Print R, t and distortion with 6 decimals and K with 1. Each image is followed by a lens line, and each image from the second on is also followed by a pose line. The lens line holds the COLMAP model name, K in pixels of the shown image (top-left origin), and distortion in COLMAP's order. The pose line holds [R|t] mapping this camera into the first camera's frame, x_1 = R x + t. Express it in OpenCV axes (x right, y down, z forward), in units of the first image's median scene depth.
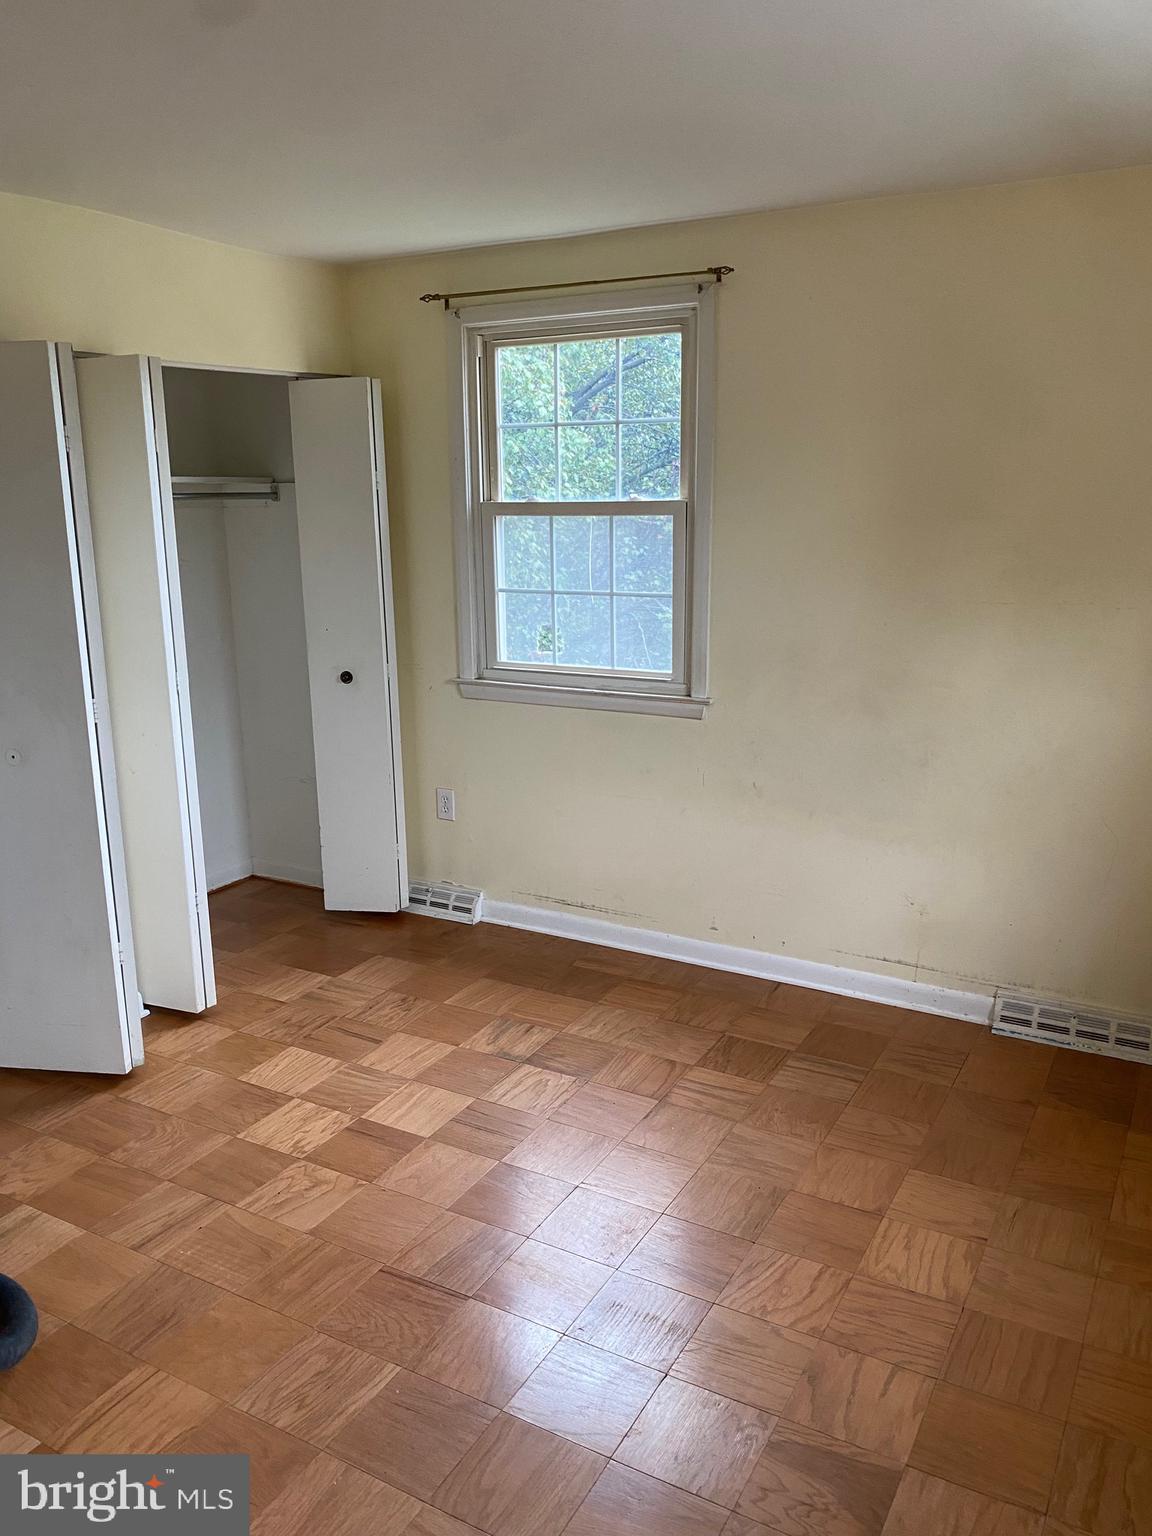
lens RADIAL K [[1169.5, 0, 577.7], [0, 1169.5, 769.9], [0, 0, 1]] dist [0.023599, -0.033015]
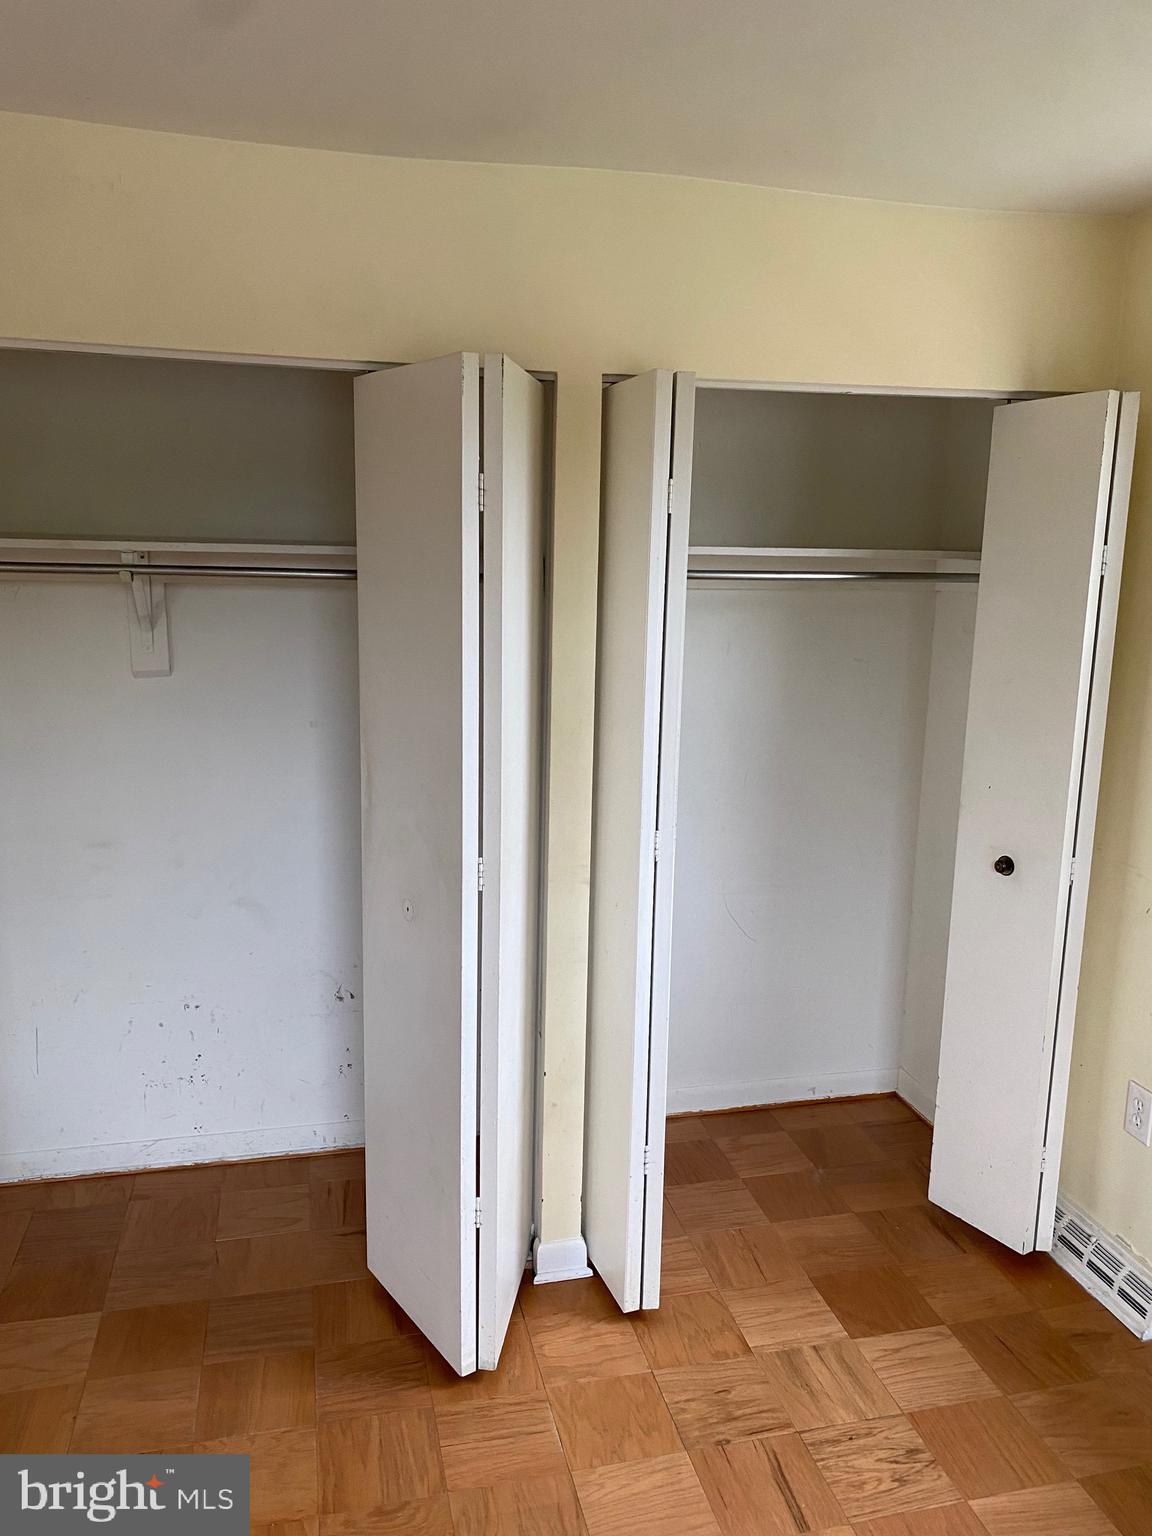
lens RADIAL K [[1169.5, 0, 573.8], [0, 1169.5, 775.5], [0, 0, 1]] dist [0.023599, -0.033015]
pose [[0.688867, 0.153436, -0.708463, 0.089206], [-0.192707, 0.980936, 0.025071, -0.105547], [0.698803, 0.119255, 0.705303, 0.417671]]
